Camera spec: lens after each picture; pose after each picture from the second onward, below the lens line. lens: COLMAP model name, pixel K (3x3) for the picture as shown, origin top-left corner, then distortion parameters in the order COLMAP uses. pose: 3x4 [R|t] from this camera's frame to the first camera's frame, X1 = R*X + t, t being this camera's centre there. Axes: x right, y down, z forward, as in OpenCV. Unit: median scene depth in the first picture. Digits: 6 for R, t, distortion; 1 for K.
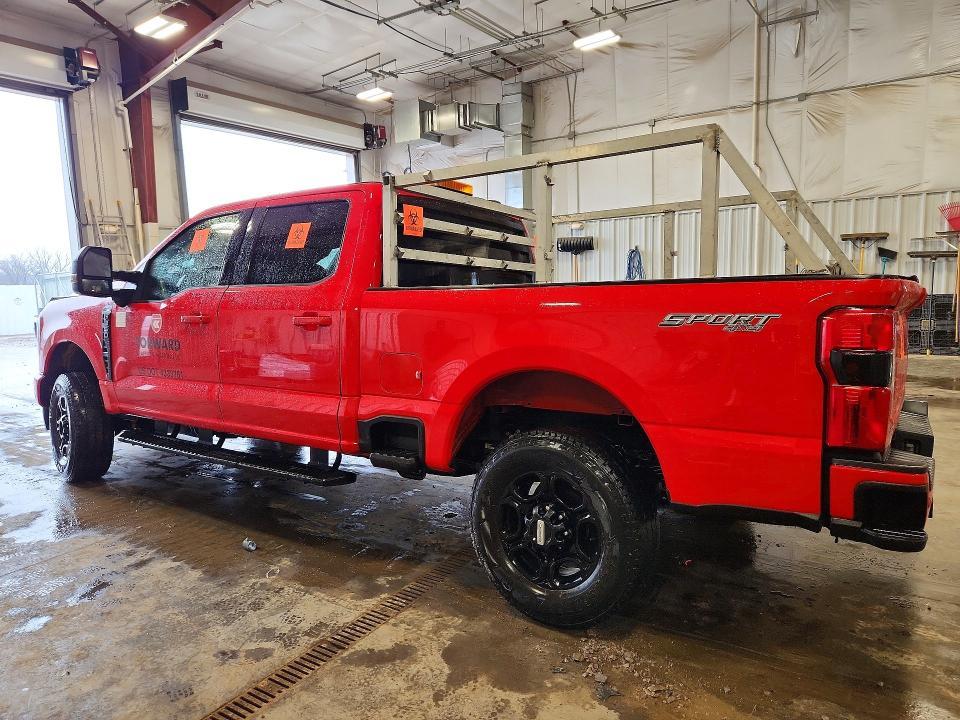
lens RADIAL K [[624.9, 0, 480.0], [0, 624.9, 360.0], [0, 0, 1]] dist [0.002363, -0.003447]
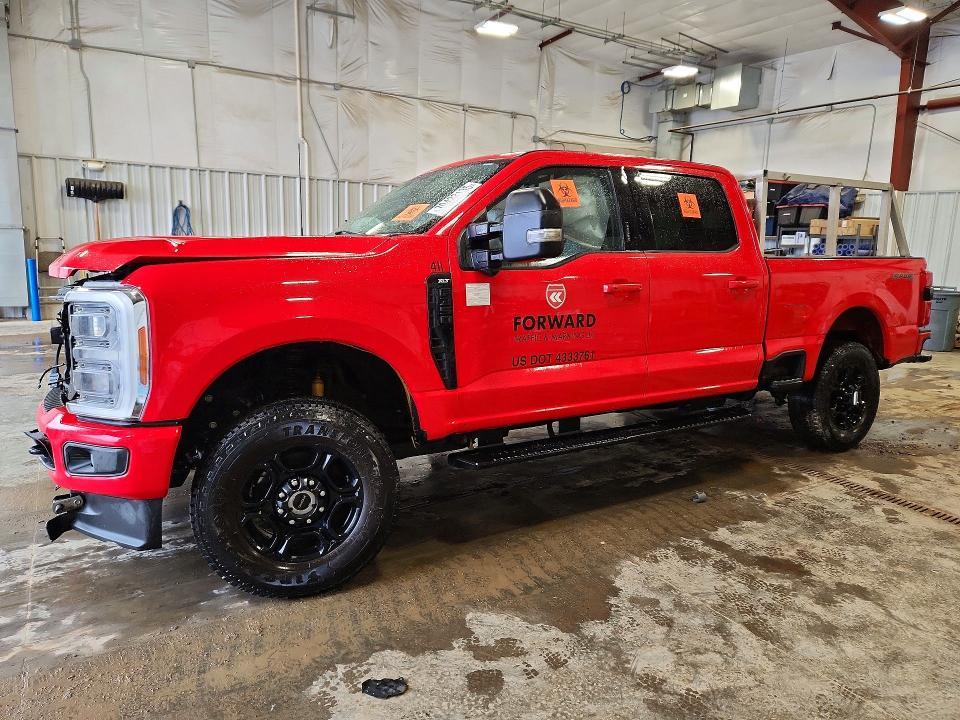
lens RADIAL K [[624.9, 0, 480.0], [0, 624.9, 360.0], [0, 0, 1]] dist [0.002363, -0.003447]
pose [[0.436005, -0.121103, 0.891759, -1.346979], [0.068743, 0.992491, 0.101172, -0.063554], [-0.897315, 0.017191, 0.441056, 0.802775]]
